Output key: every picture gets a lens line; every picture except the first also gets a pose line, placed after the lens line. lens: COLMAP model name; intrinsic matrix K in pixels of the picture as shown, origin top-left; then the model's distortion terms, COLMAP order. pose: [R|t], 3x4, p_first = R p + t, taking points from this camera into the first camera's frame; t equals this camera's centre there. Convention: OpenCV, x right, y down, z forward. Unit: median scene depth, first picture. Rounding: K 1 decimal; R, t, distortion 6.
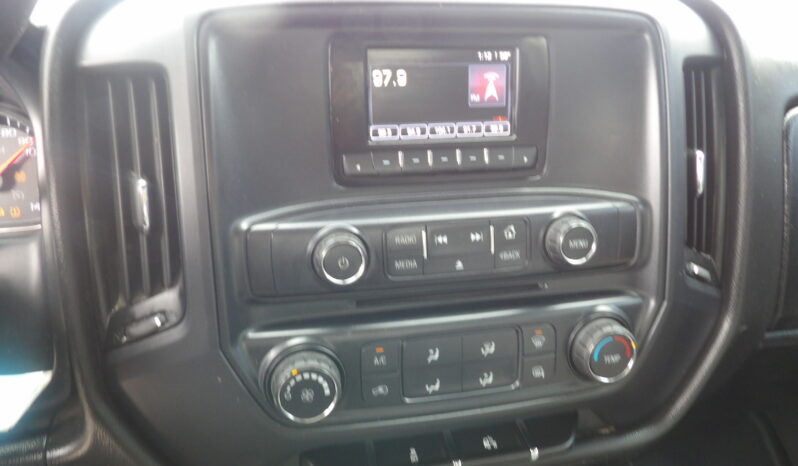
lens RADIAL K [[571.5, 0, 401.7], [0, 571.5, 233.5], [0, 0, 1]] dist [-0.023442, 0.035951]
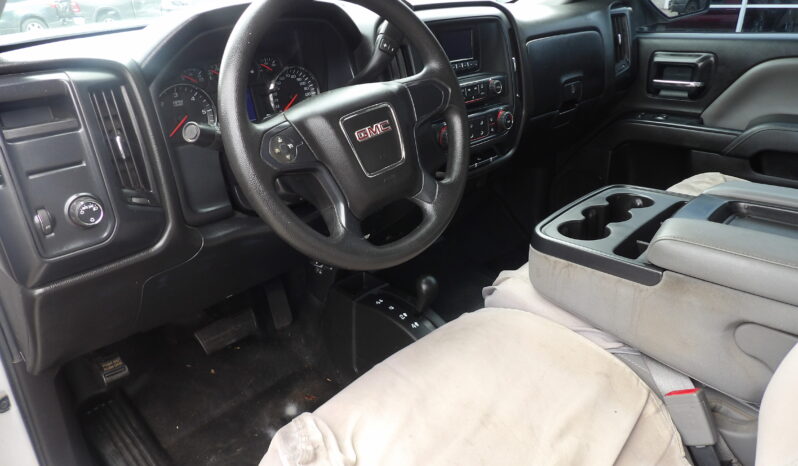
lens RADIAL K [[571.5, 0, 394.8], [0, 571.5, 232.0], [0, 0, 1]] dist [-0.023442, 0.035951]
pose [[0.830567, -0.242262, 0.501465, -2.063584], [0.193675, 0.969873, 0.147773, 0.227943], [-0.522157, -0.025614, 0.852465, -1.556323]]
